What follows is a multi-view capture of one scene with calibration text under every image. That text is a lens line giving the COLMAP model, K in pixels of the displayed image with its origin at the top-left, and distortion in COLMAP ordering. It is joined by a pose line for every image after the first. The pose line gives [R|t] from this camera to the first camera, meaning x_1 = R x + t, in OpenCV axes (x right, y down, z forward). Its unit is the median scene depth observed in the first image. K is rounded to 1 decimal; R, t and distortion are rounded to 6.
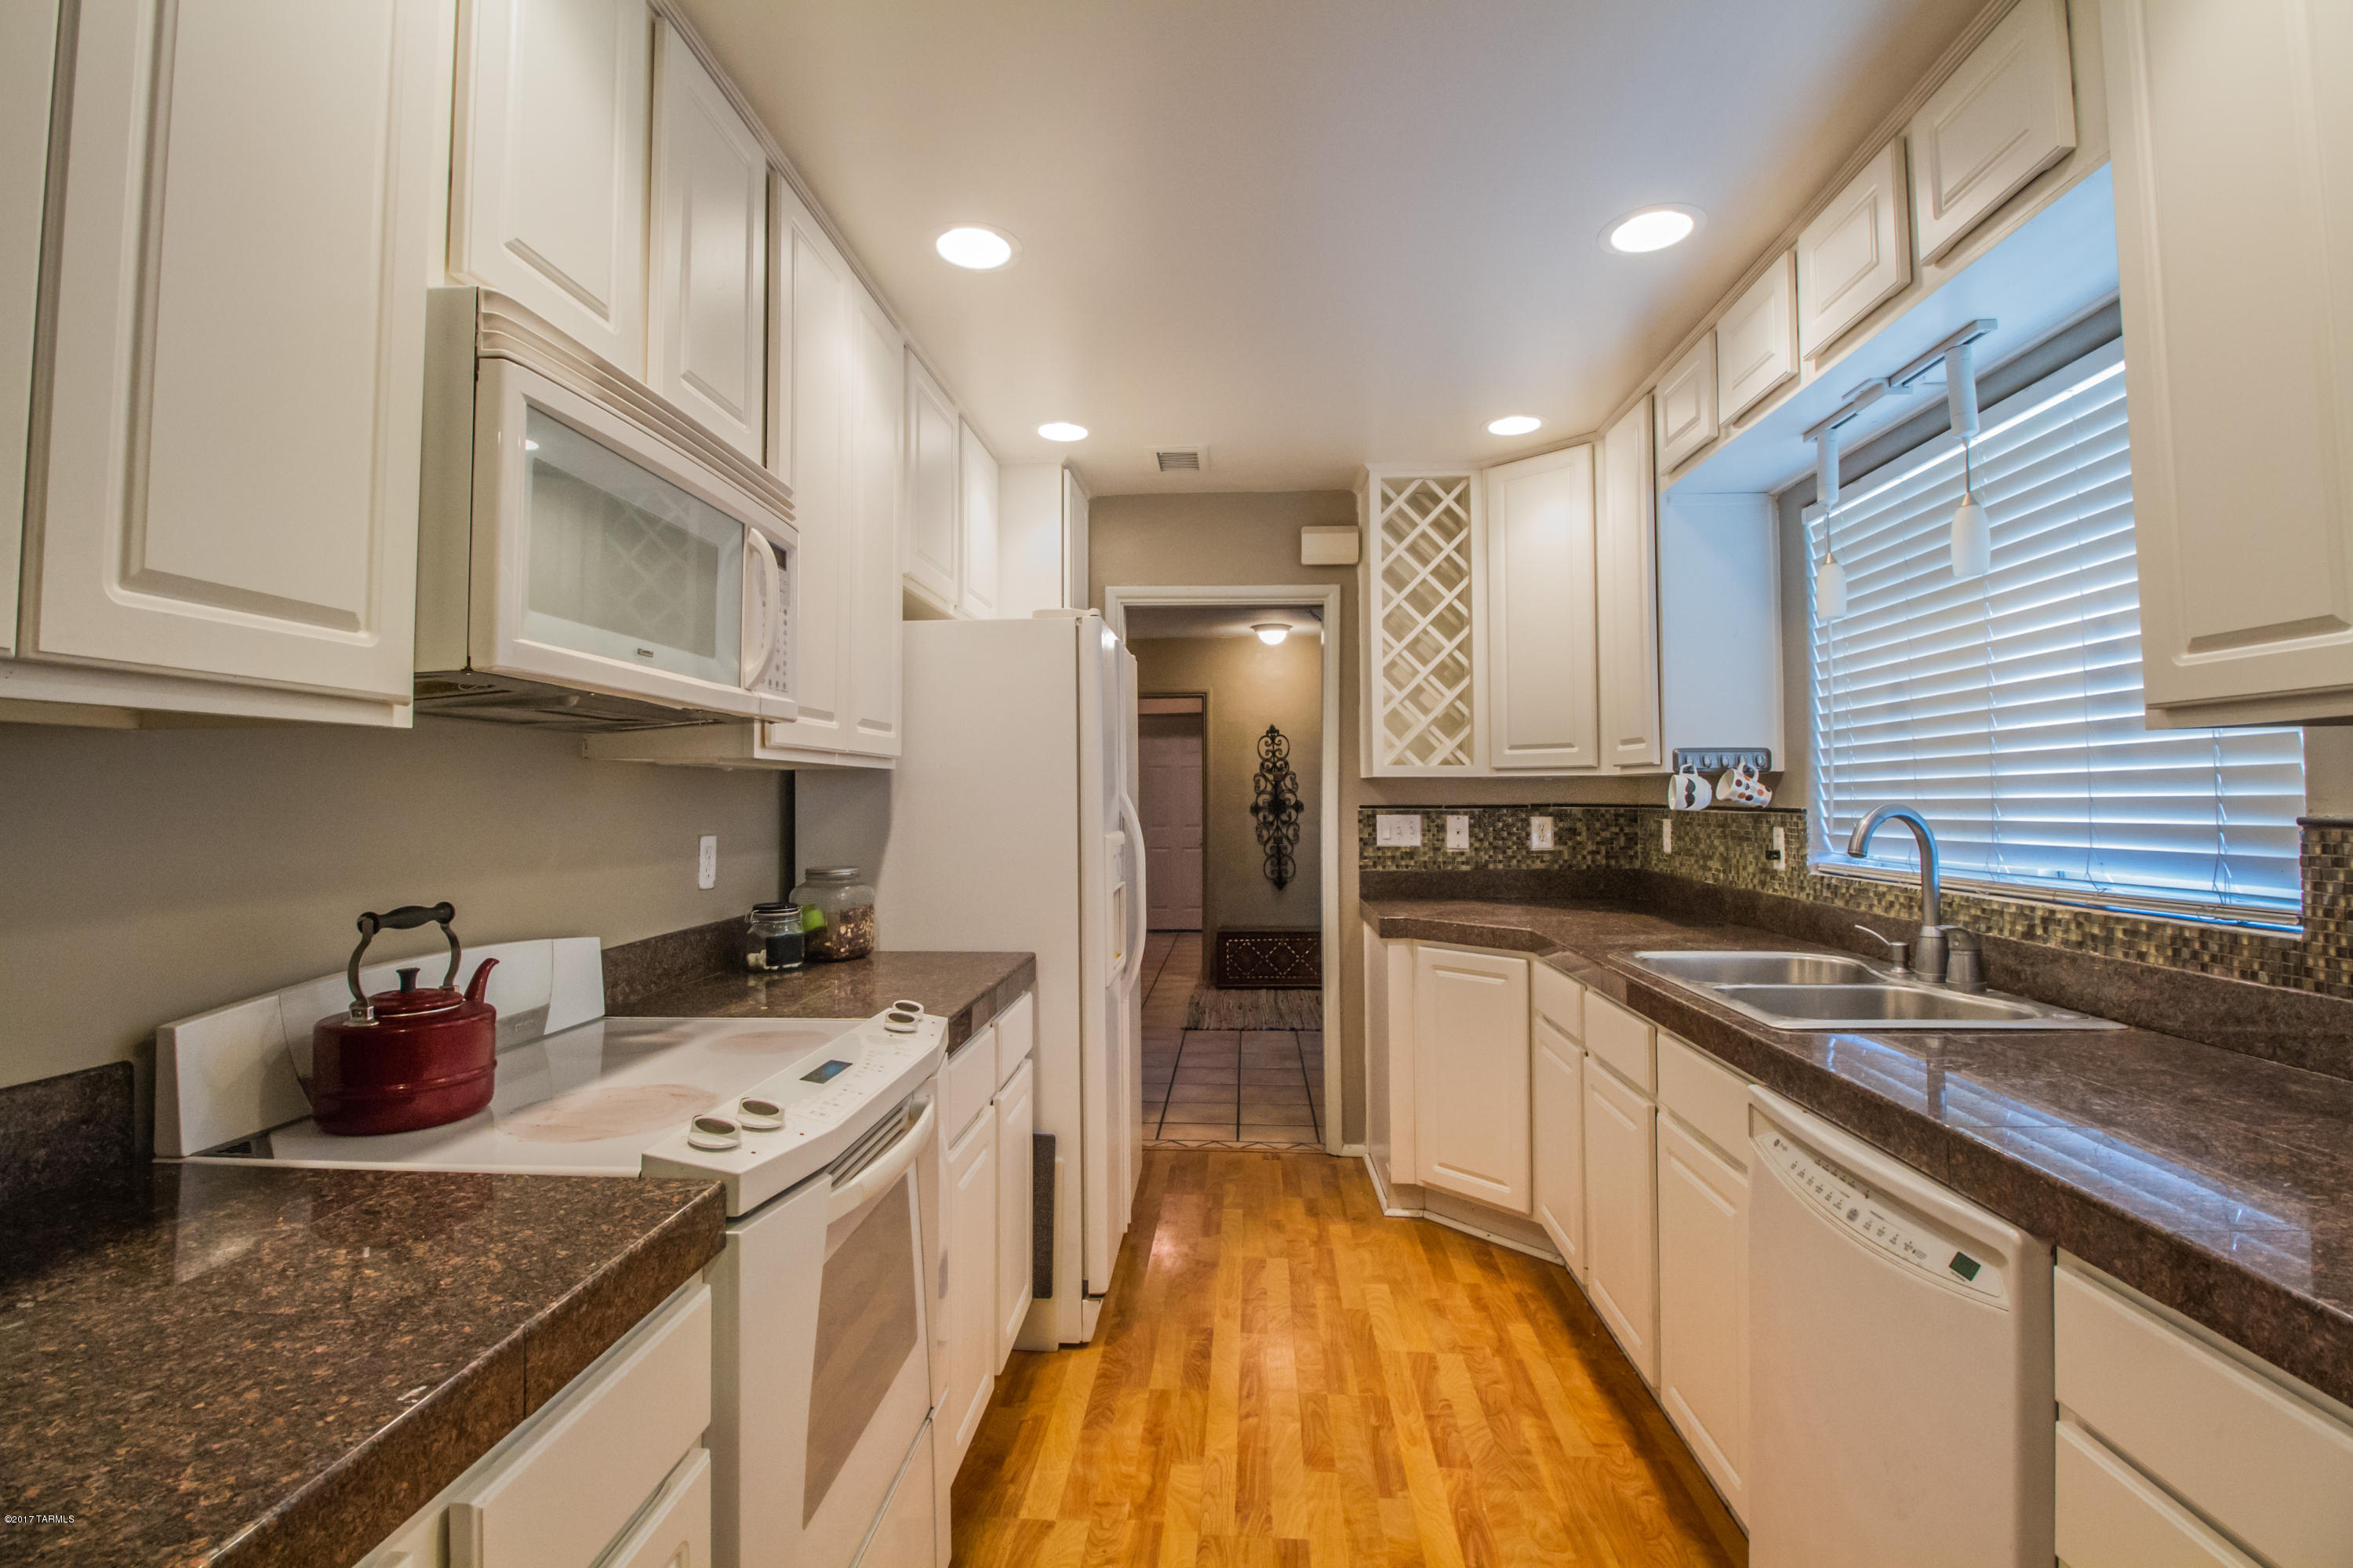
lens RADIAL K [[1132.0, 0, 1176.7], [0, 1132.0, 785.6], [0, 0, 1]] dist [-0.015528, -0.001193]
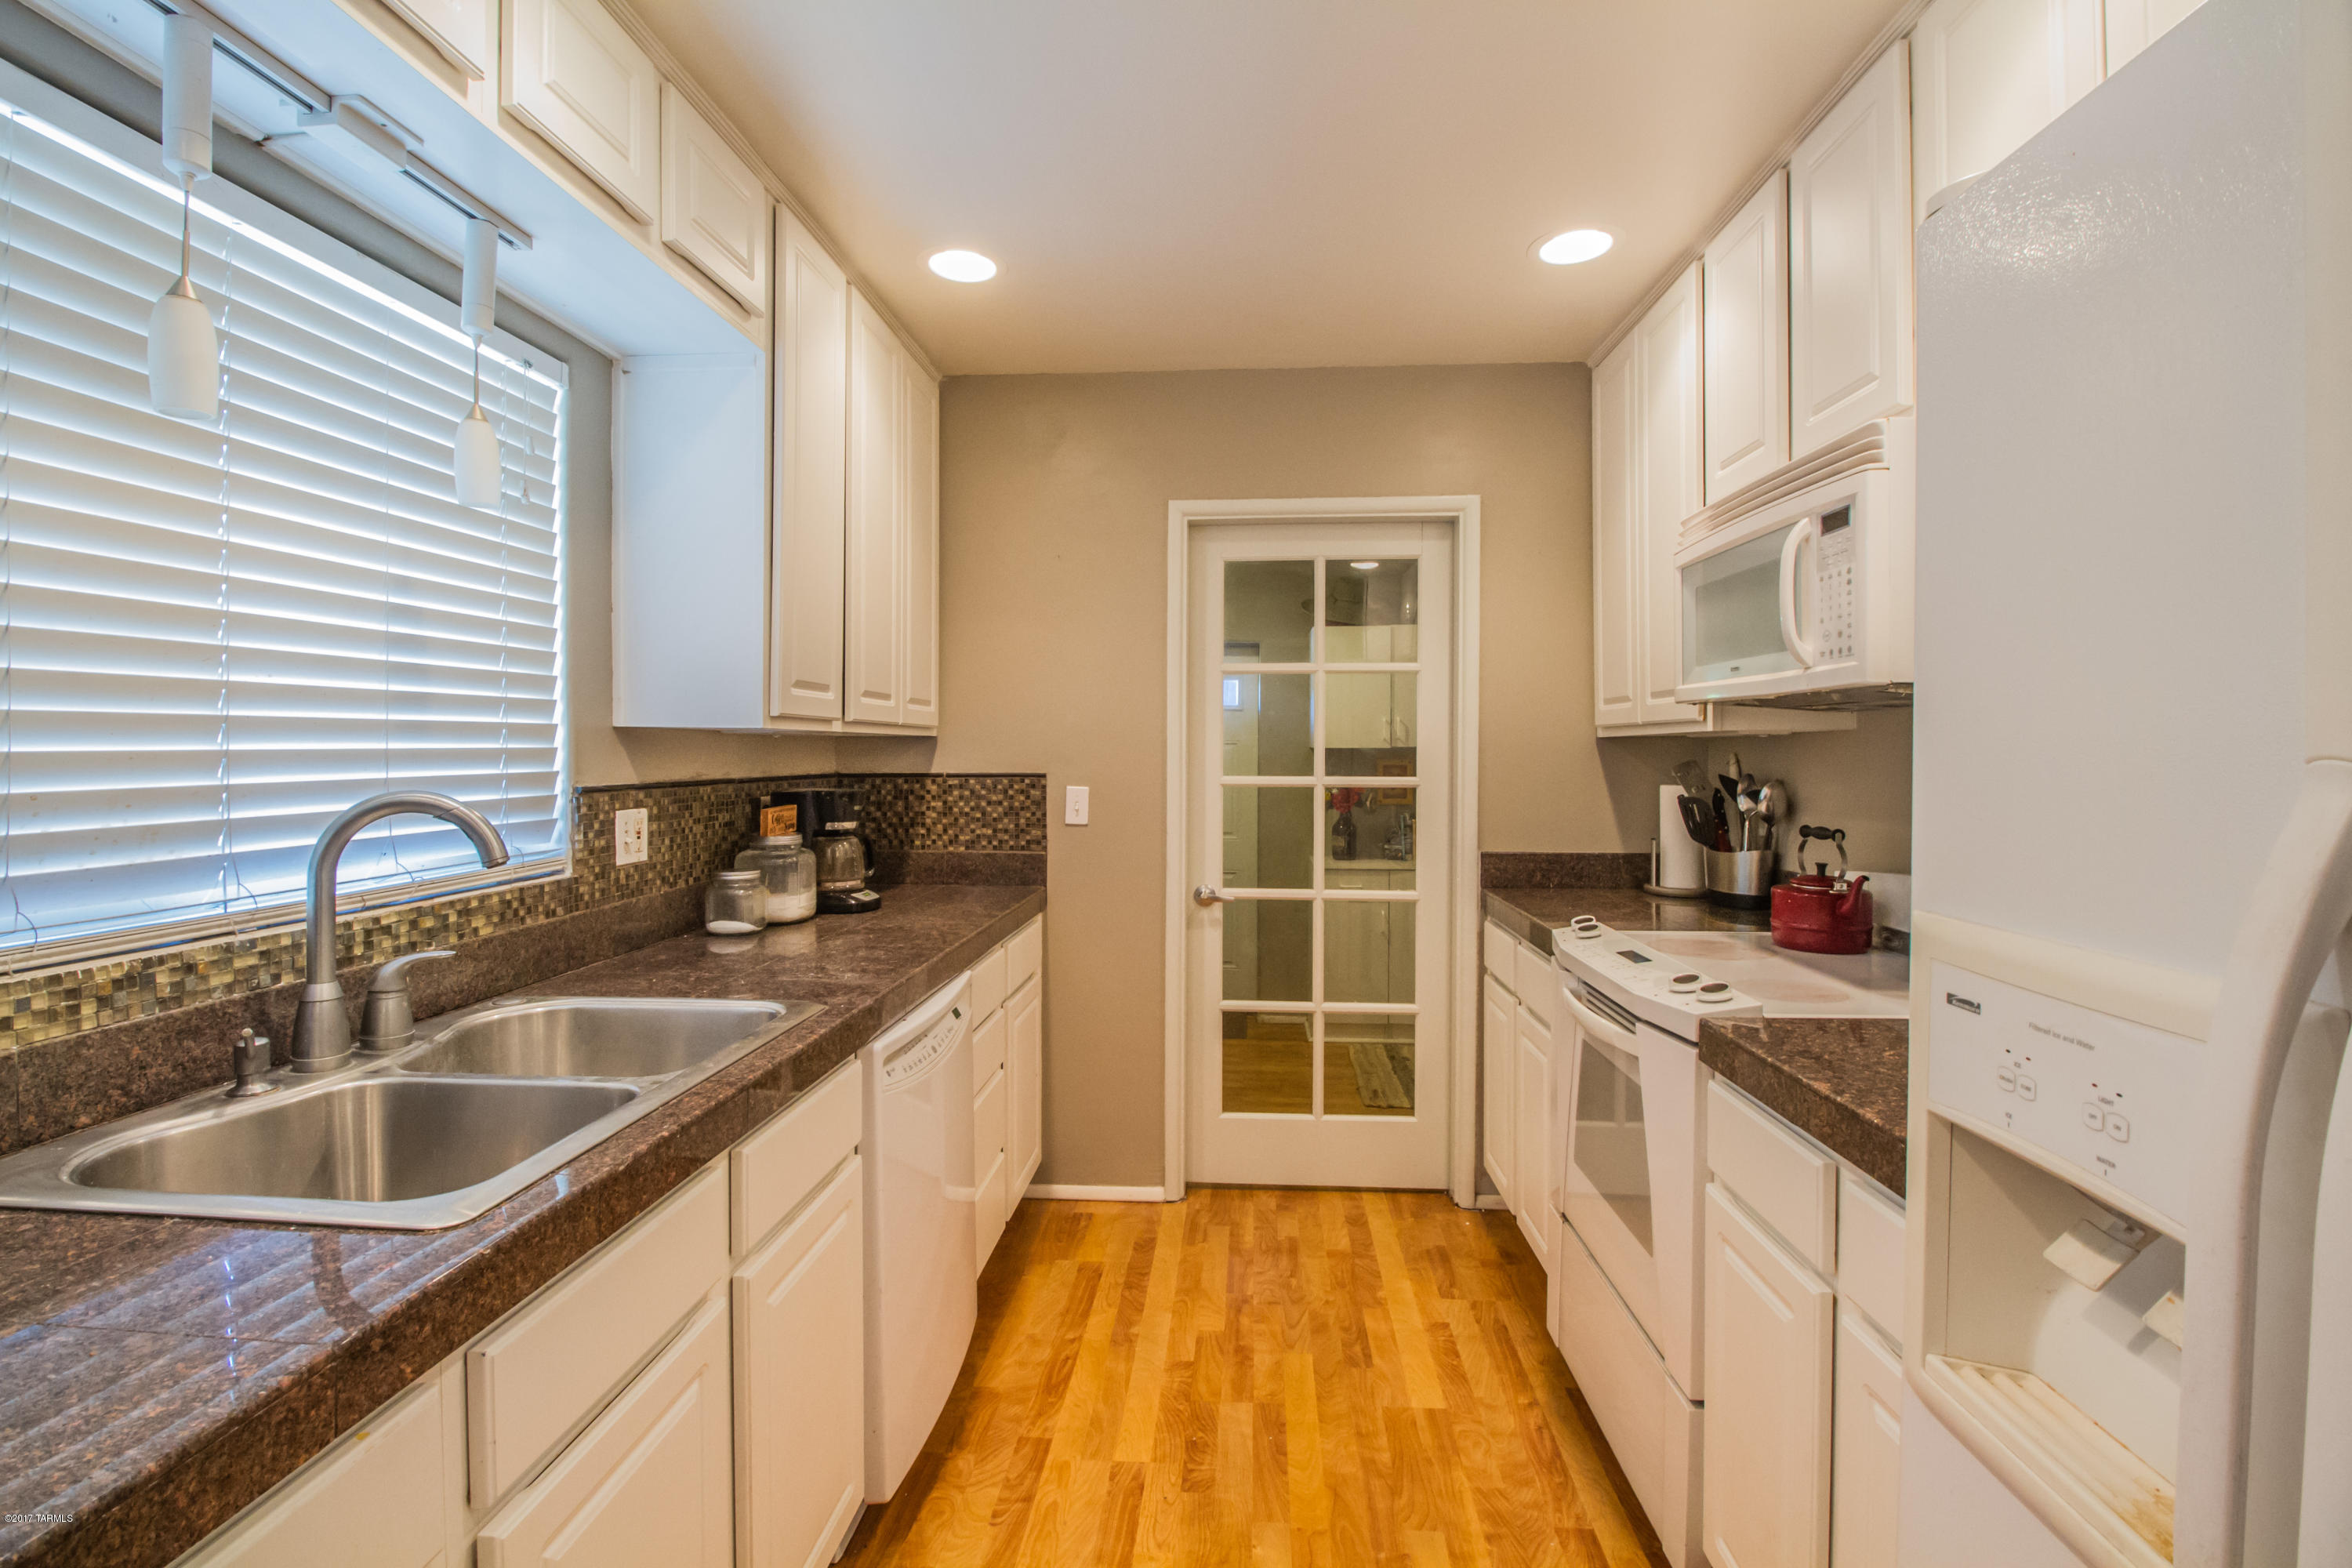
lens RADIAL K [[1131.5, 0, 1174.0], [0, 1131.5, 771.6], [0, 0, 1]] dist [-0.015528, -0.001193]
pose [[-0.999979, 0.004173, 0.005024, 0.213127], [0.004209, 0.999966, 0.007133, 0.001666], [-0.004994, 0.007154, -0.999962, 1.969107]]
